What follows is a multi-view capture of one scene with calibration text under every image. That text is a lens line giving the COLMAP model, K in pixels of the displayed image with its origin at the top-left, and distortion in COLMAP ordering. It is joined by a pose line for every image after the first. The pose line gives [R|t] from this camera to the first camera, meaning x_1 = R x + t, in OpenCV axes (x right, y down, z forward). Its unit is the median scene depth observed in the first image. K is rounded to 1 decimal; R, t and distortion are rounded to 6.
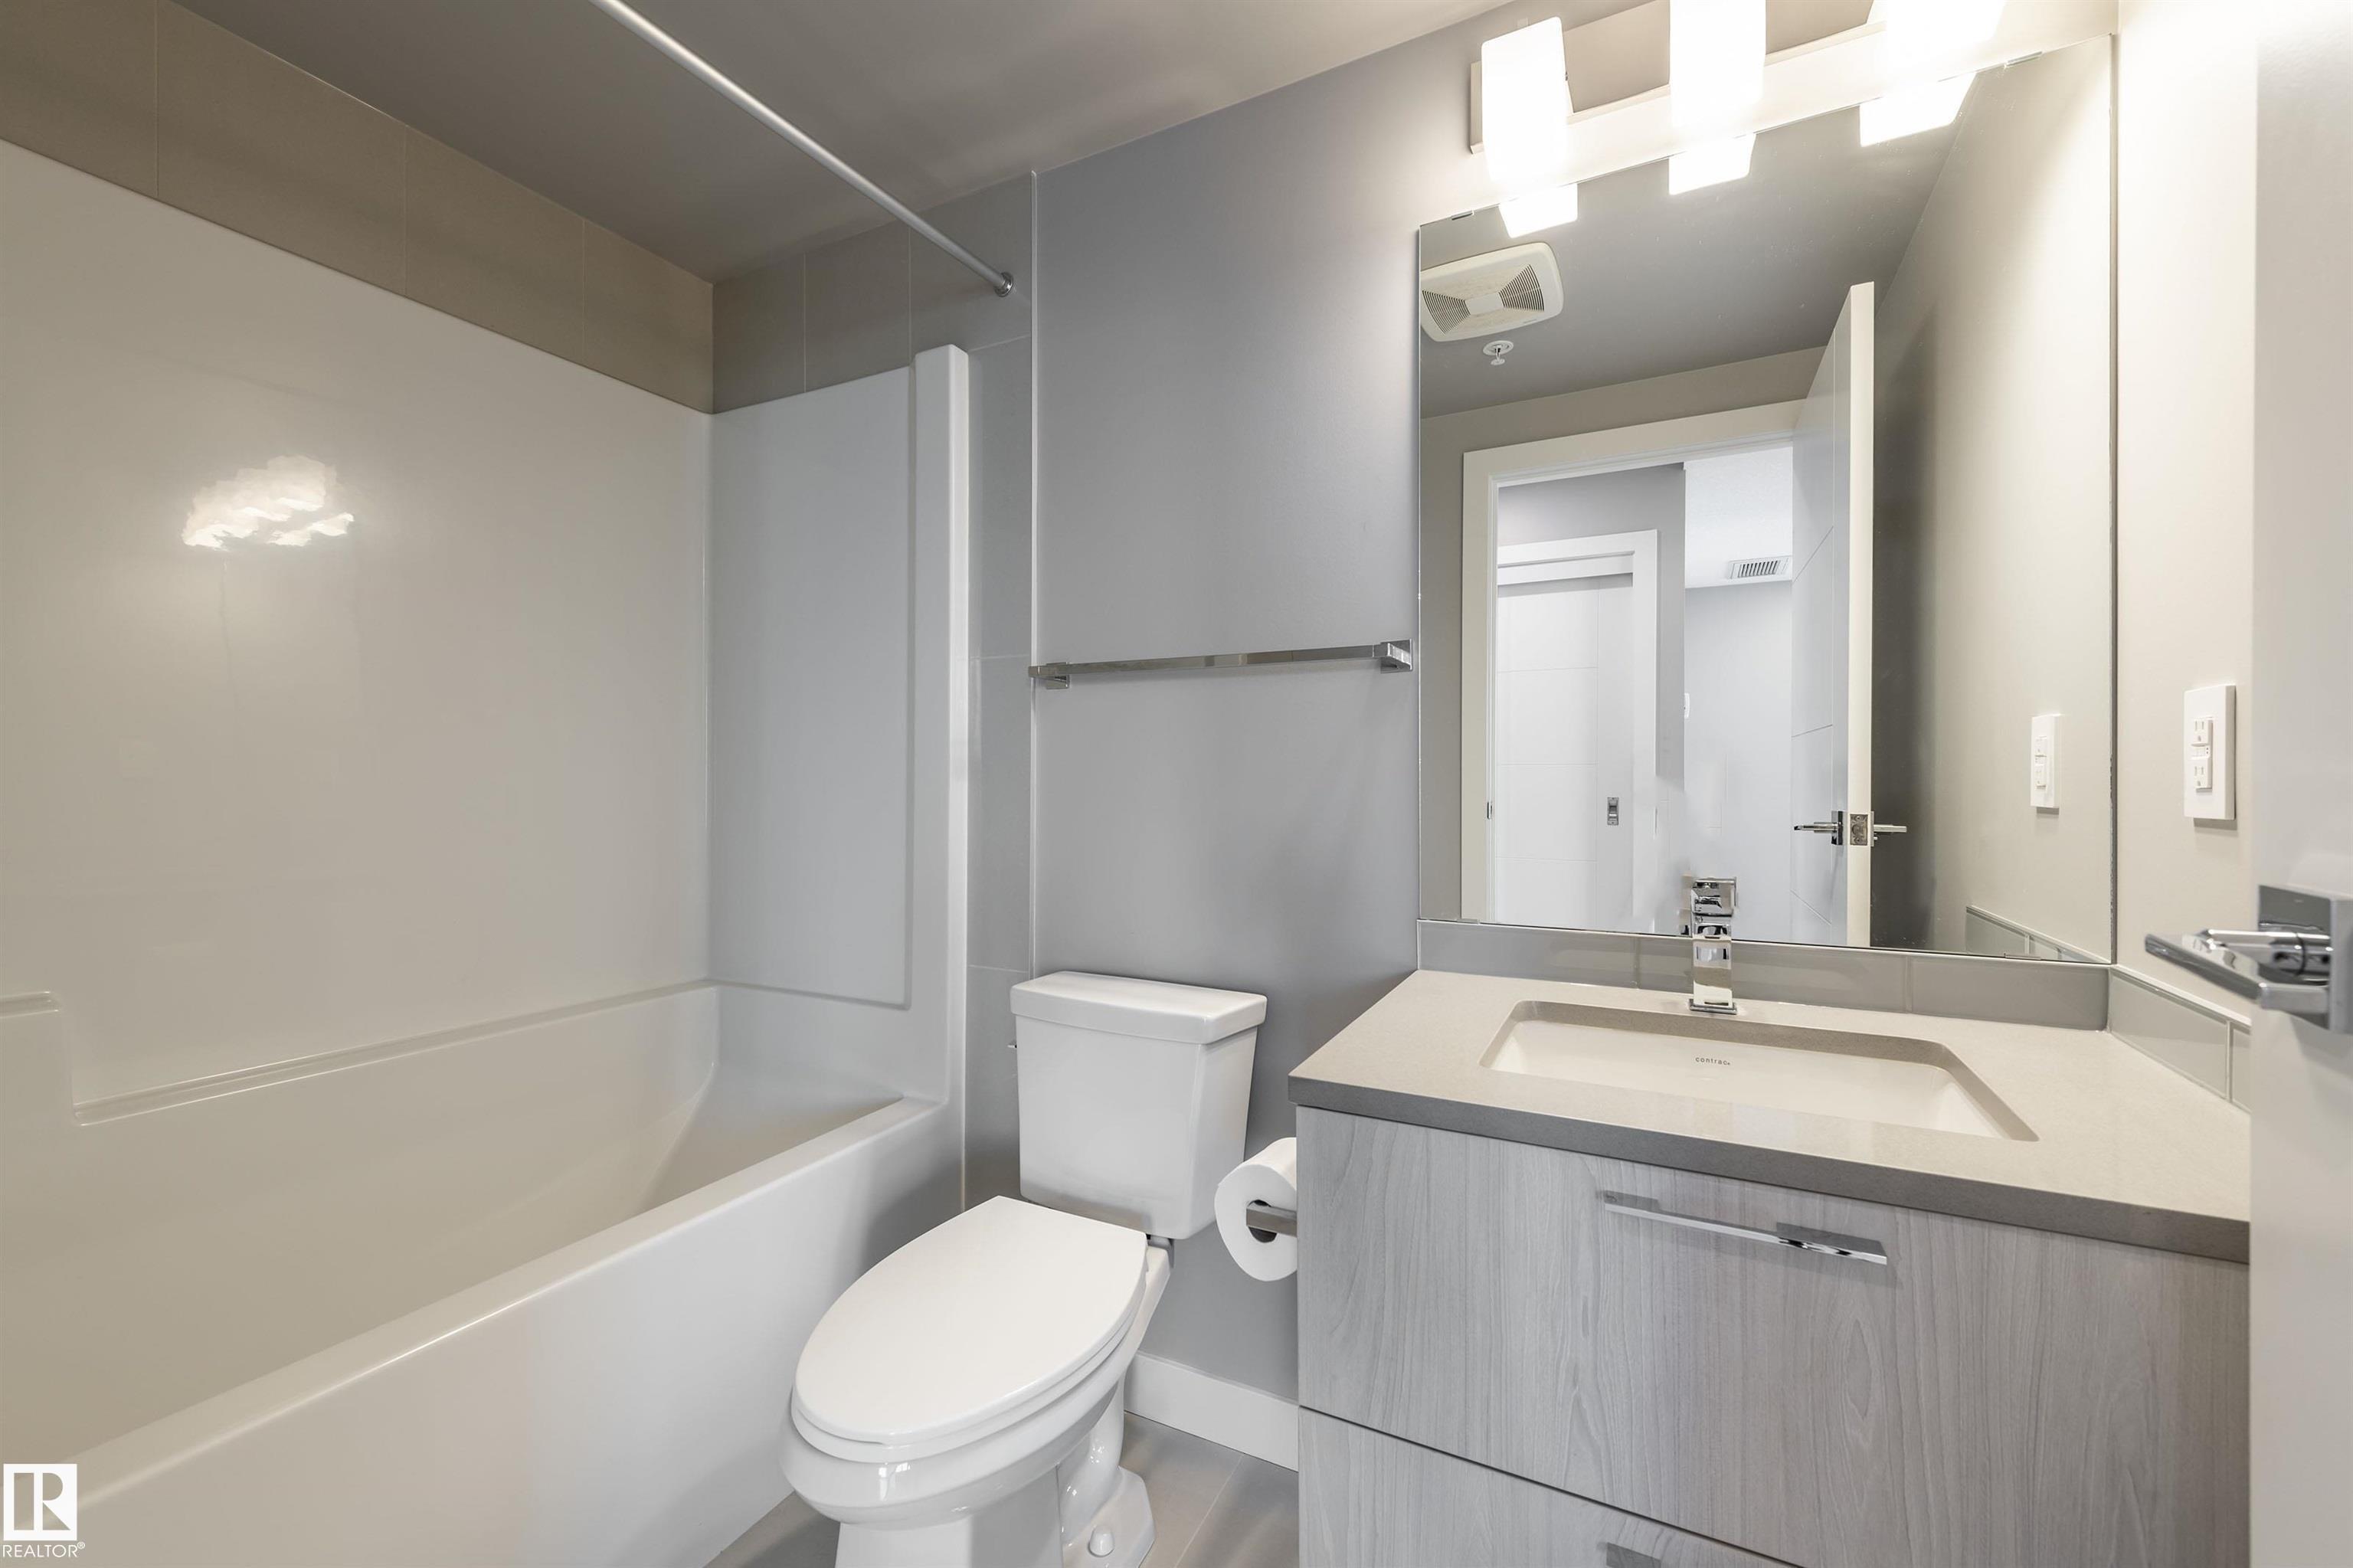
lens RADIAL K [[943.3, 0, 1170.3], [0, 943.3, 782.4], [0, 0, 1]] dist [0.006594, -0.004248]
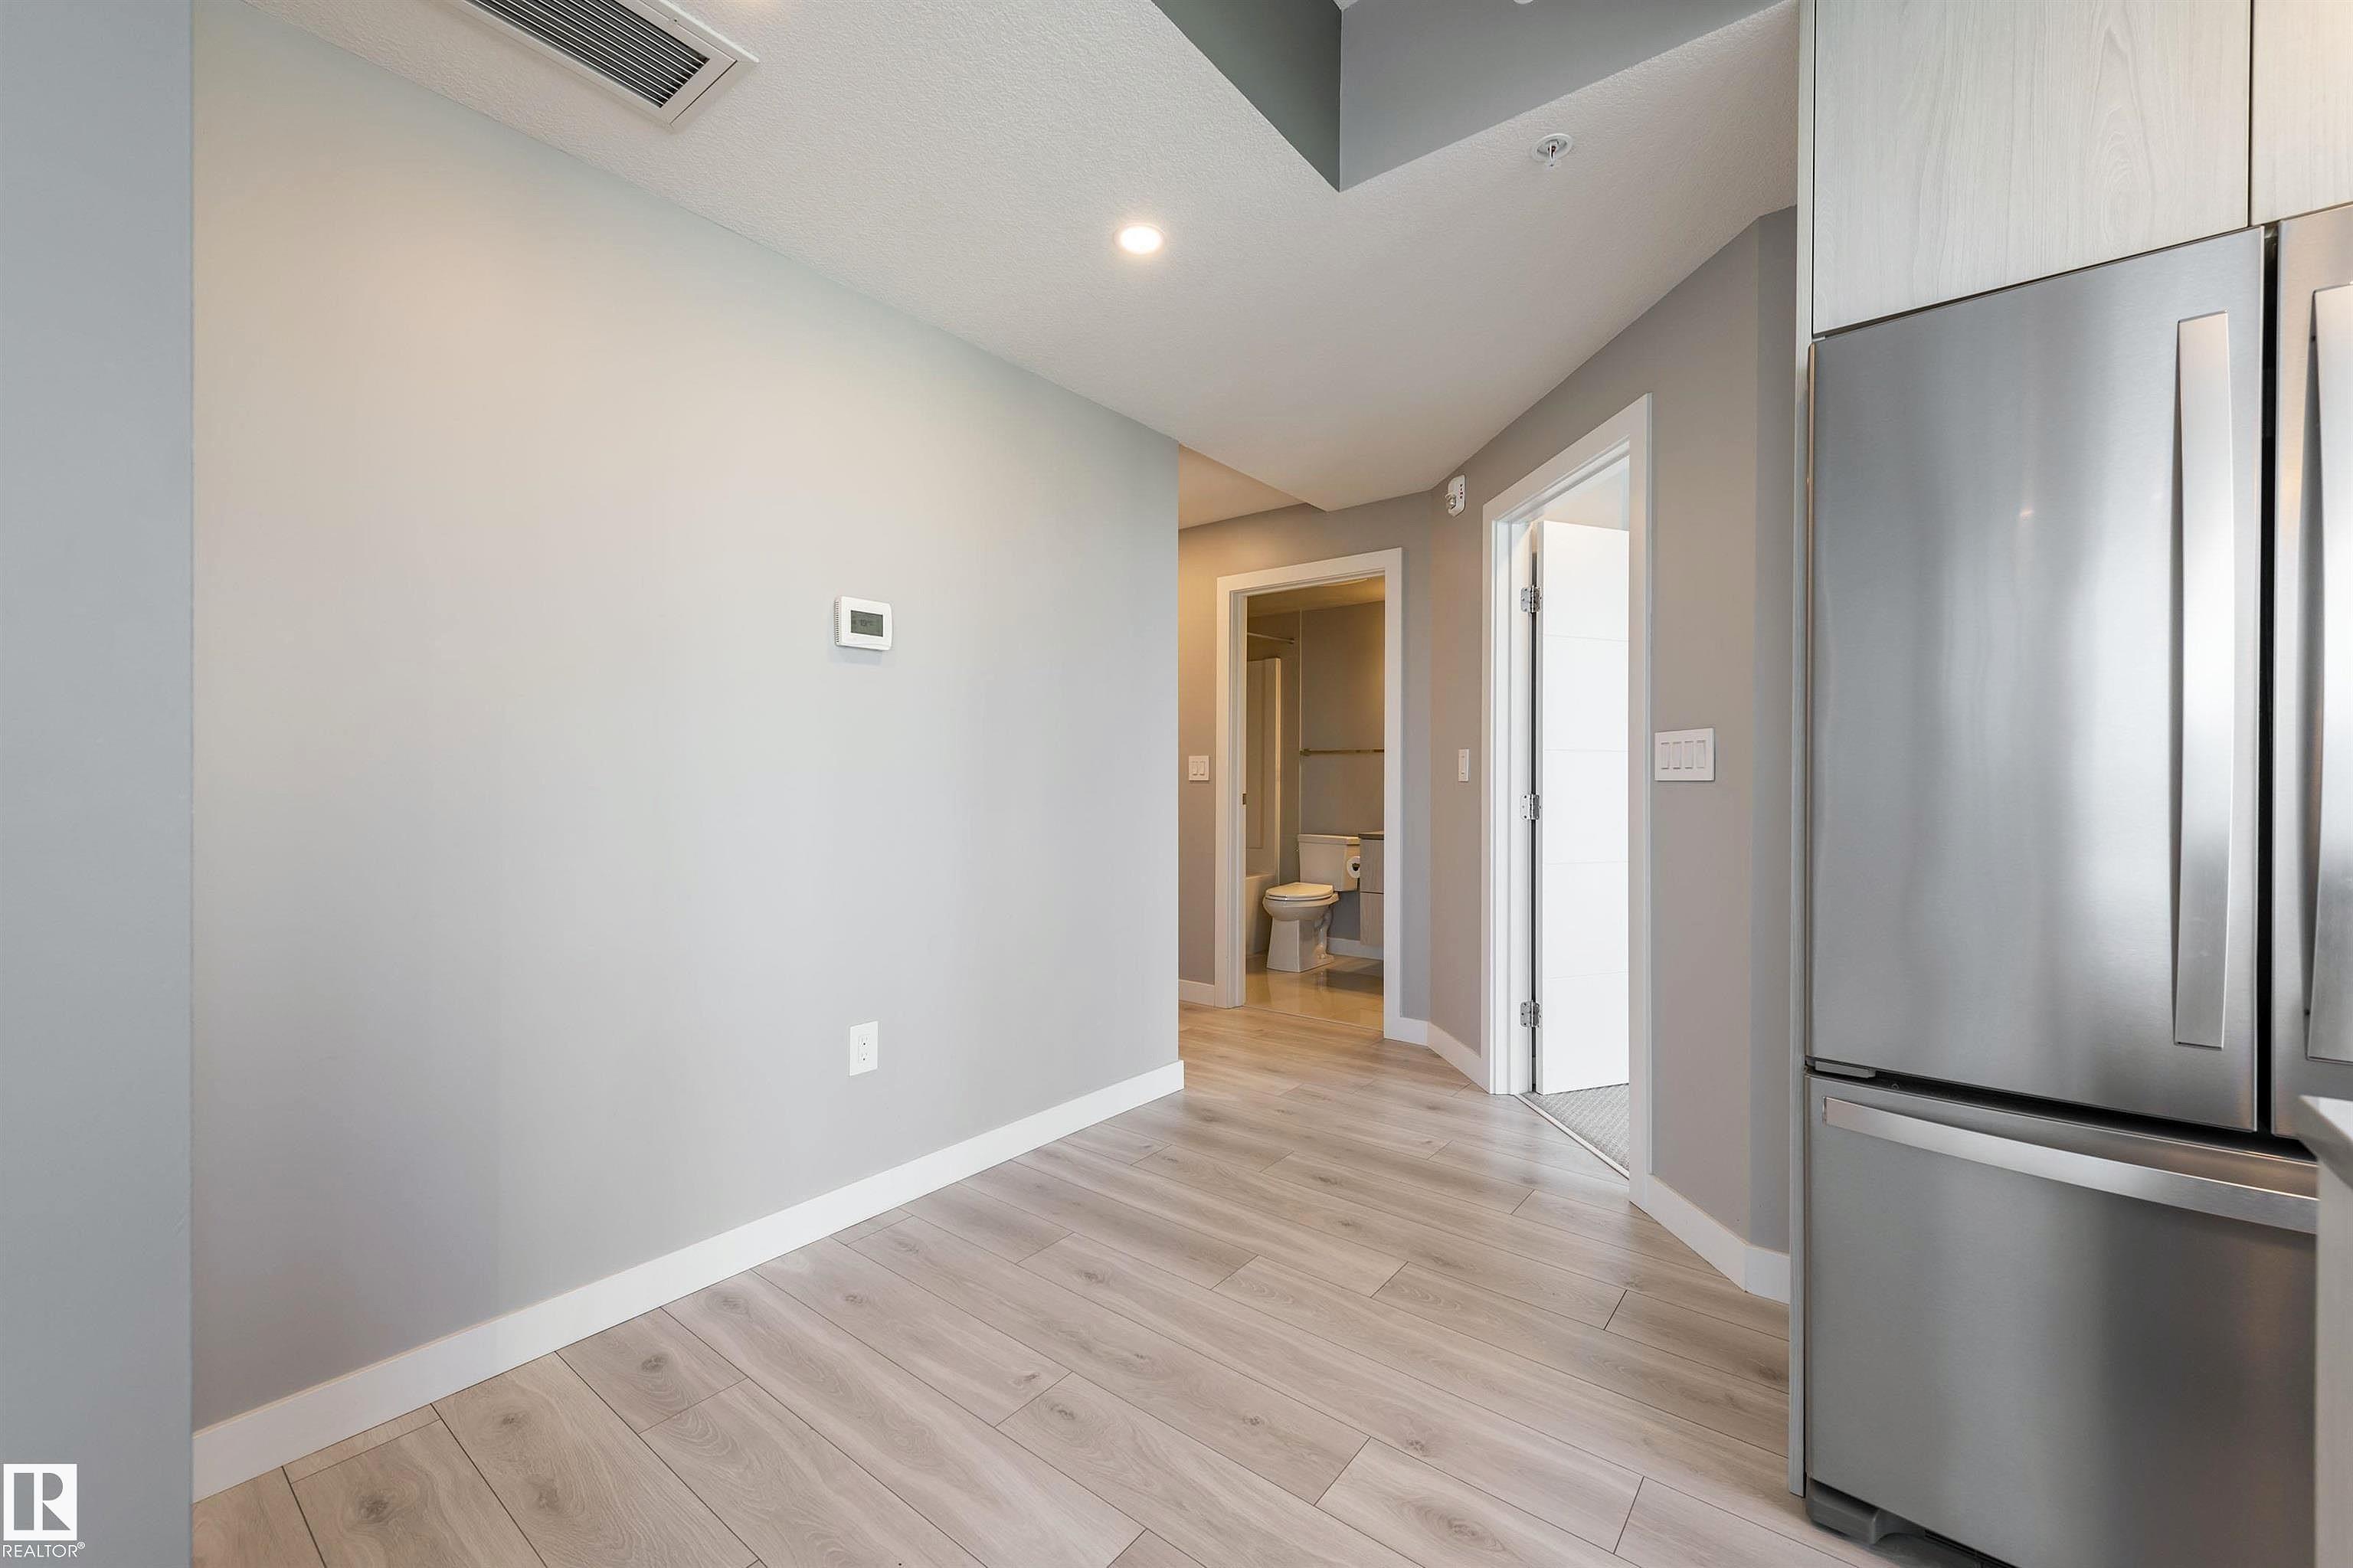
lens RADIAL K [[943.3, 0, 1178.9], [0, 943.3, 787.0], [0, 0, 1]] dist [0.006594, -0.004248]
pose [[0.980773, -0.005225, -0.195080, 0.096438], [0.005364, 0.999986, 0.000185, 0.009032], [0.195077, -0.001228, 0.980787, -2.513716]]
